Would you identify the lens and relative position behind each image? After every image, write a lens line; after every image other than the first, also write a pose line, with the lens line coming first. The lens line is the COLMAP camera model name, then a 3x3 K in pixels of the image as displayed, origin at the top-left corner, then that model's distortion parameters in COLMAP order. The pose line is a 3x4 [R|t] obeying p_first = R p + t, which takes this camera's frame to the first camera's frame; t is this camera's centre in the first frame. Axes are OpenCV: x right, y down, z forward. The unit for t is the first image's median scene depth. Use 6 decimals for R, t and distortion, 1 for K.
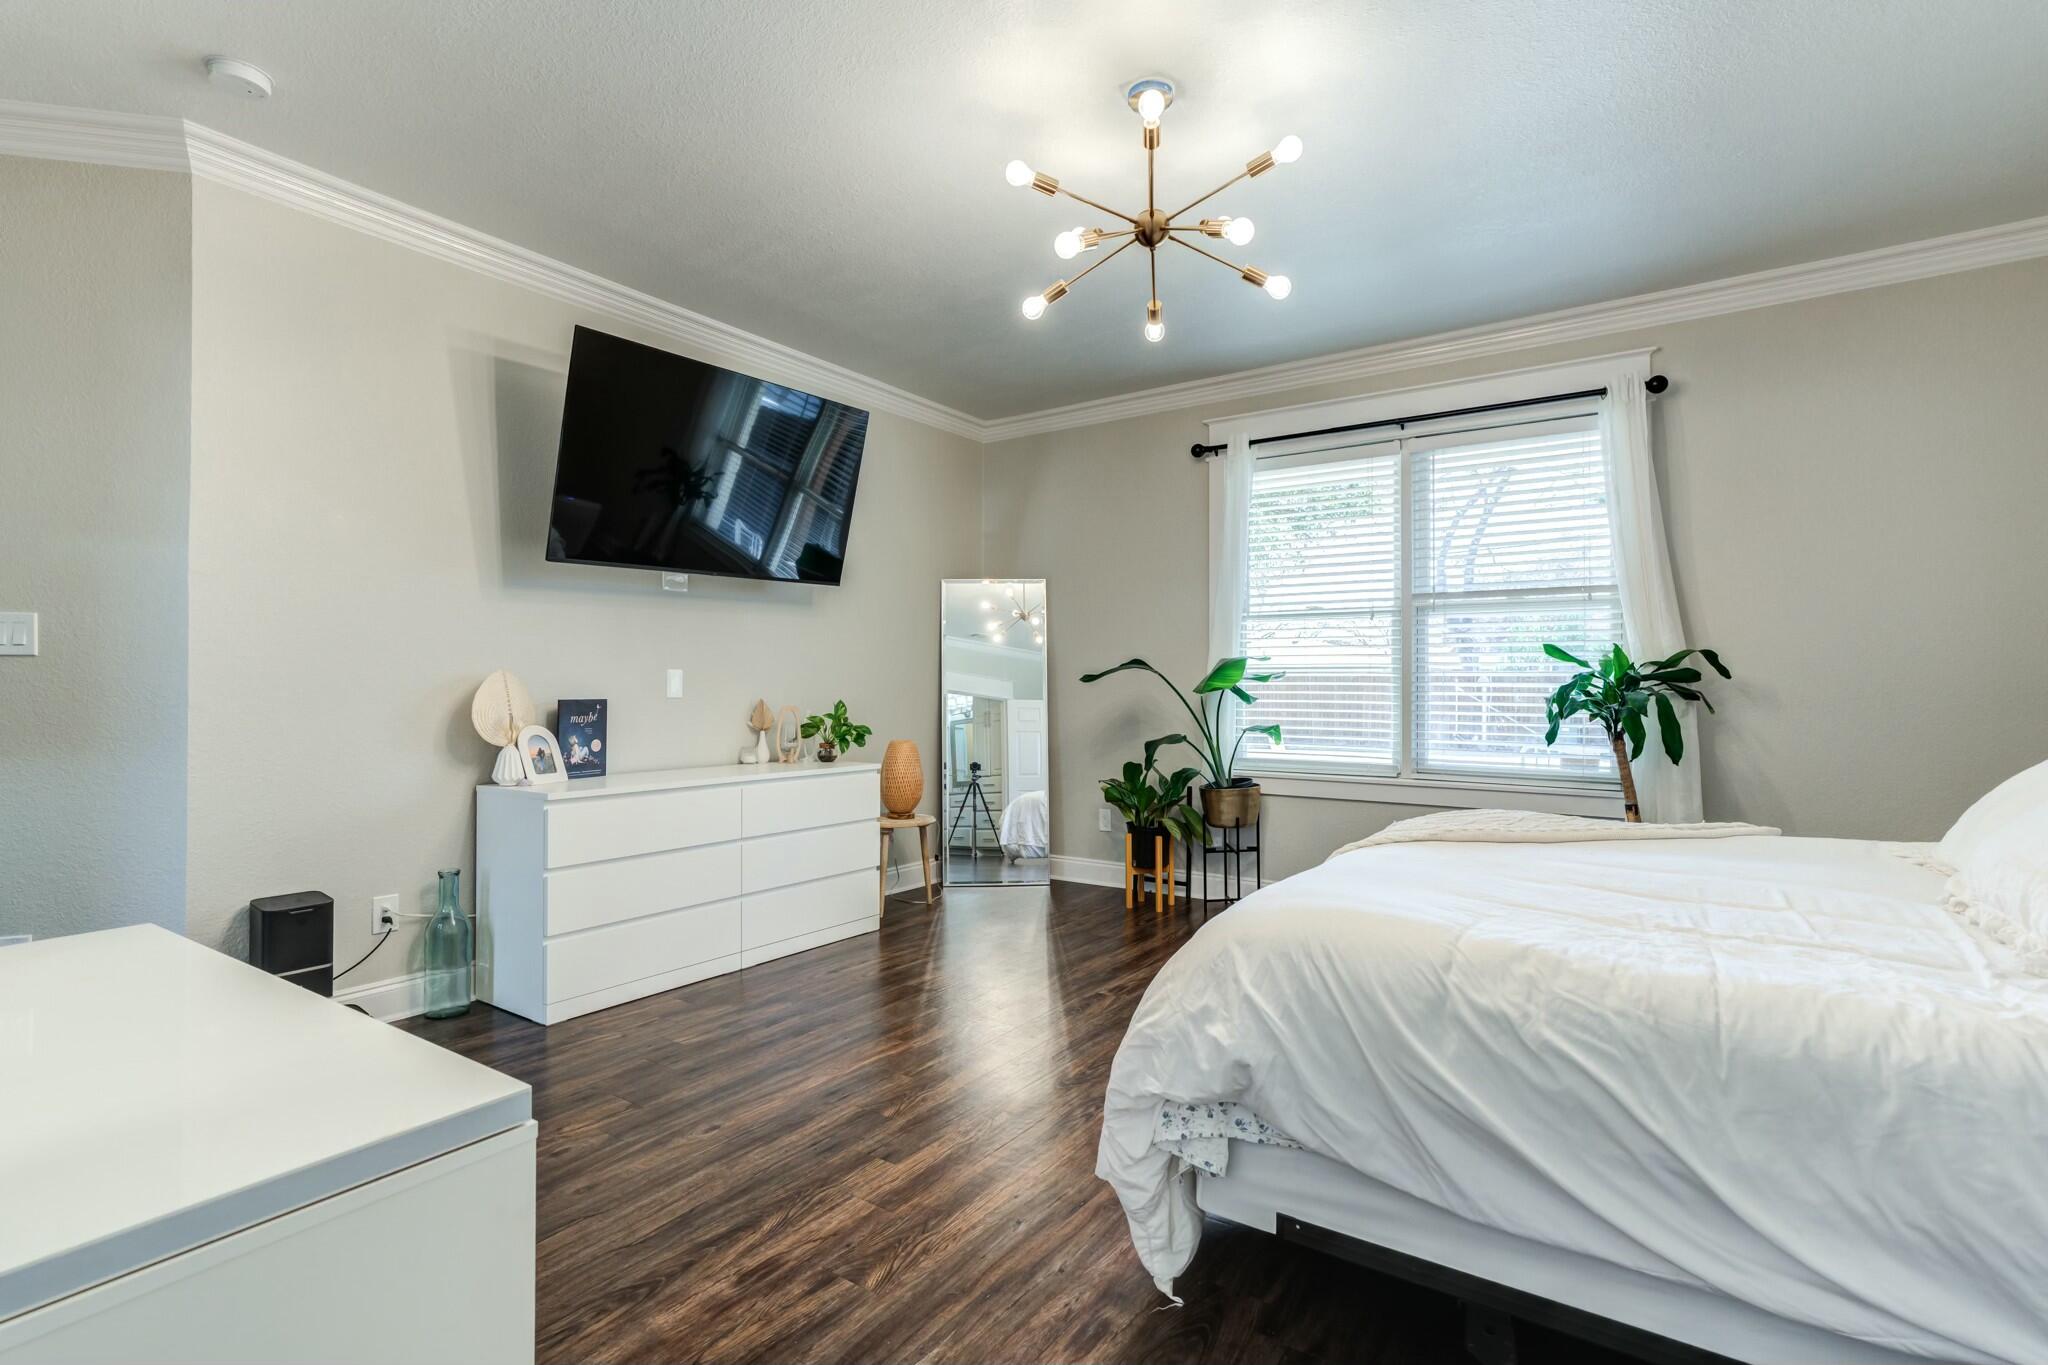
lens RADIAL K [[965.3, 0, 1040.1], [0, 965.3, 692.1], [0, 0, 1]] dist [-0.057673, 0.031892]
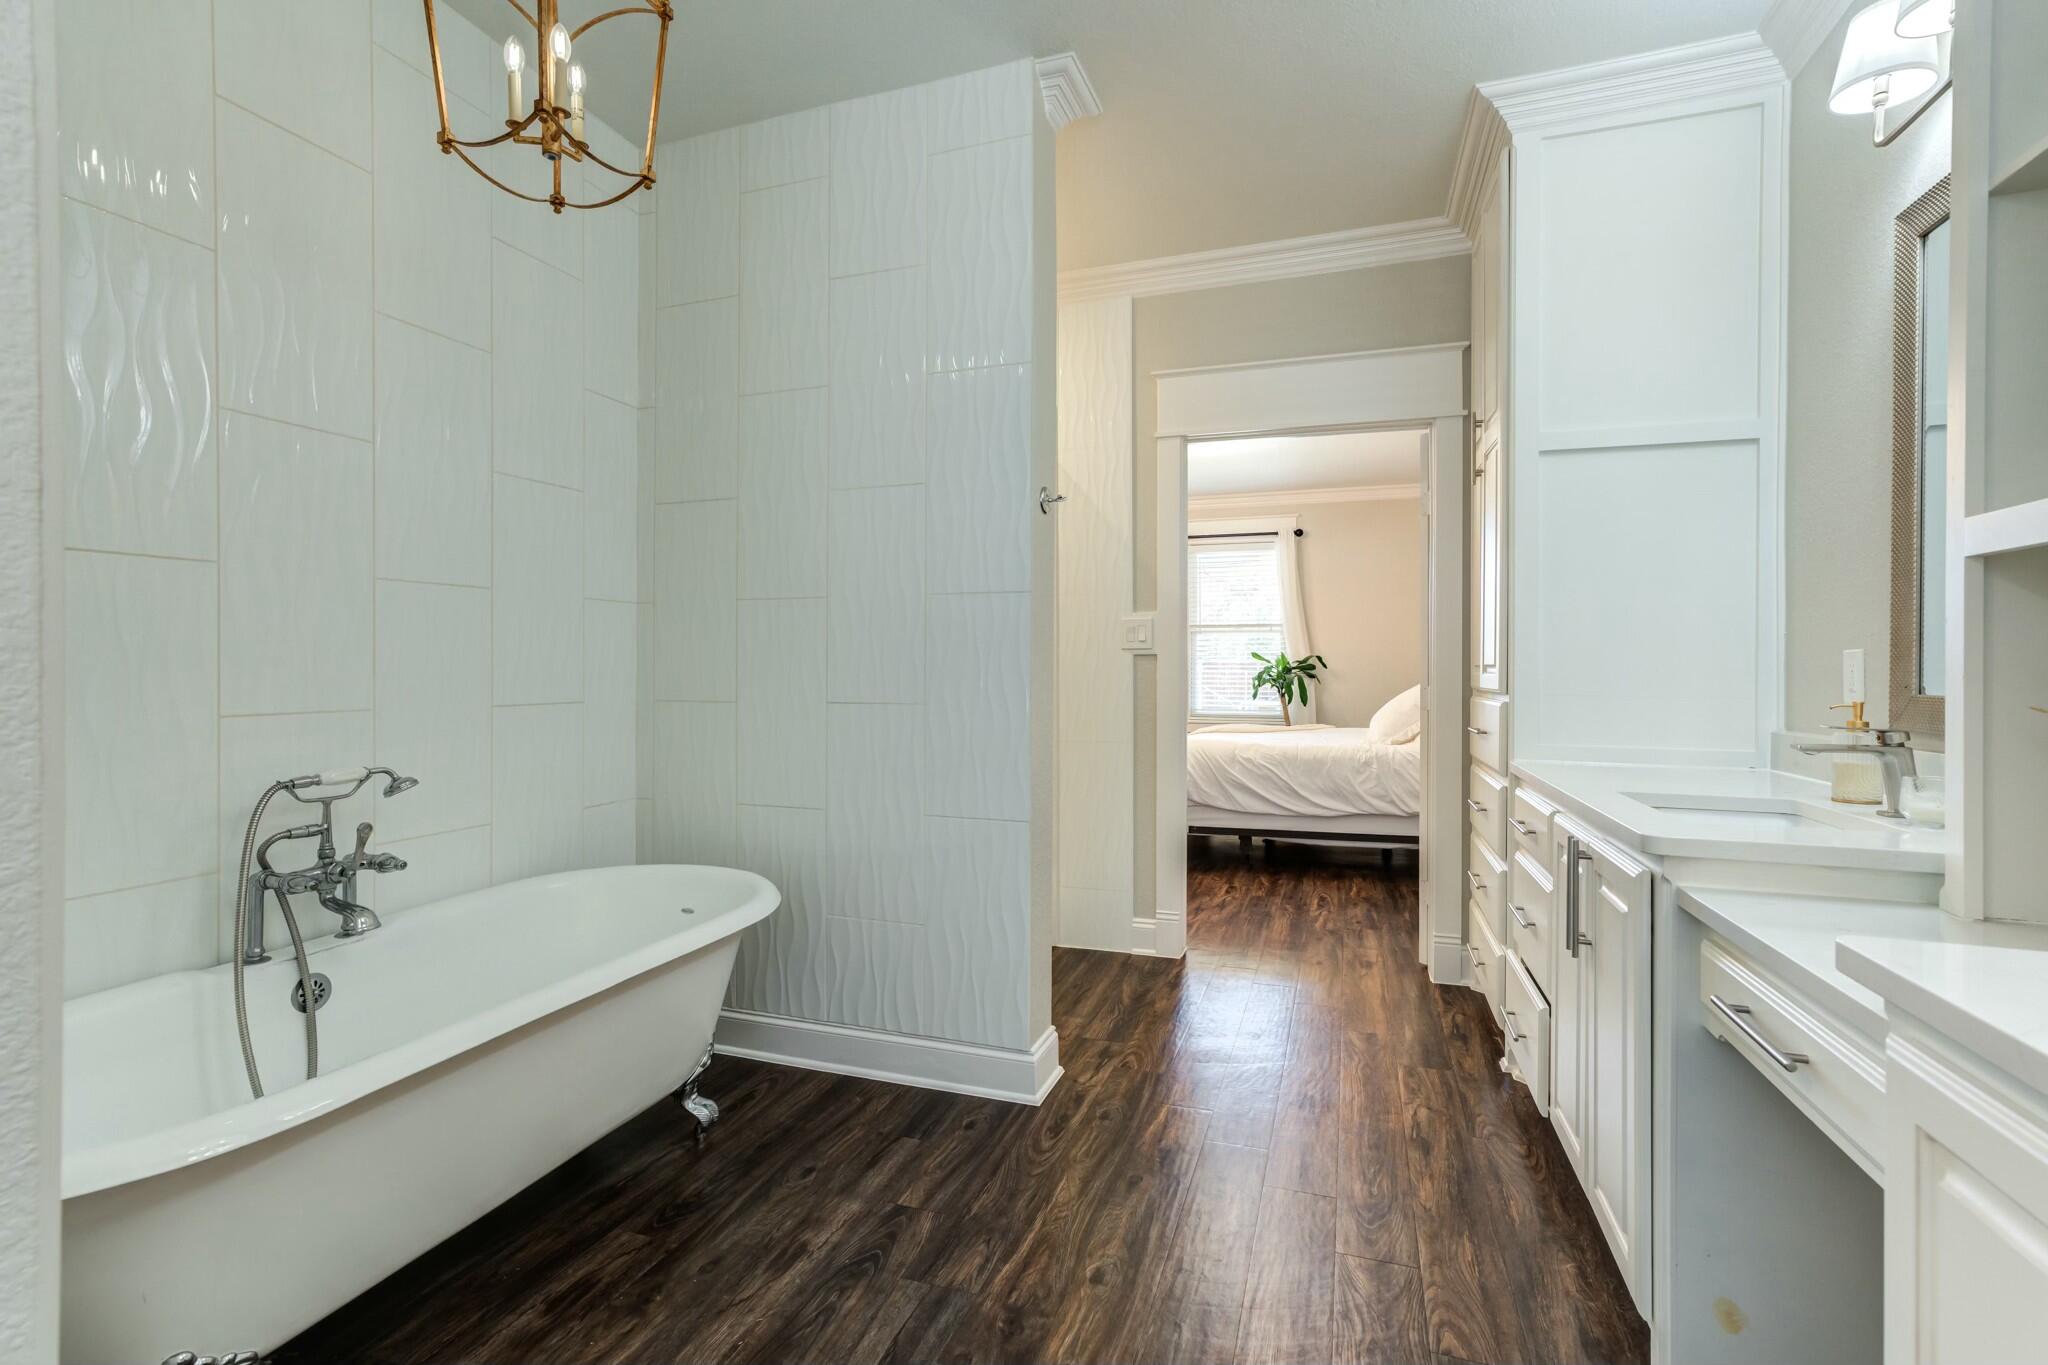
lens RADIAL K [[965.3, 0, 1040.1], [0, 965.3, 692.1], [0, 0, 1]] dist [-0.057673, 0.031892]
pose [[0.959496, -0.011926, 0.281470, -0.562551], [0.007997, 0.999854, 0.015105, 0.001933], [-0.281609, -0.012242, 0.959451, -0.988826]]
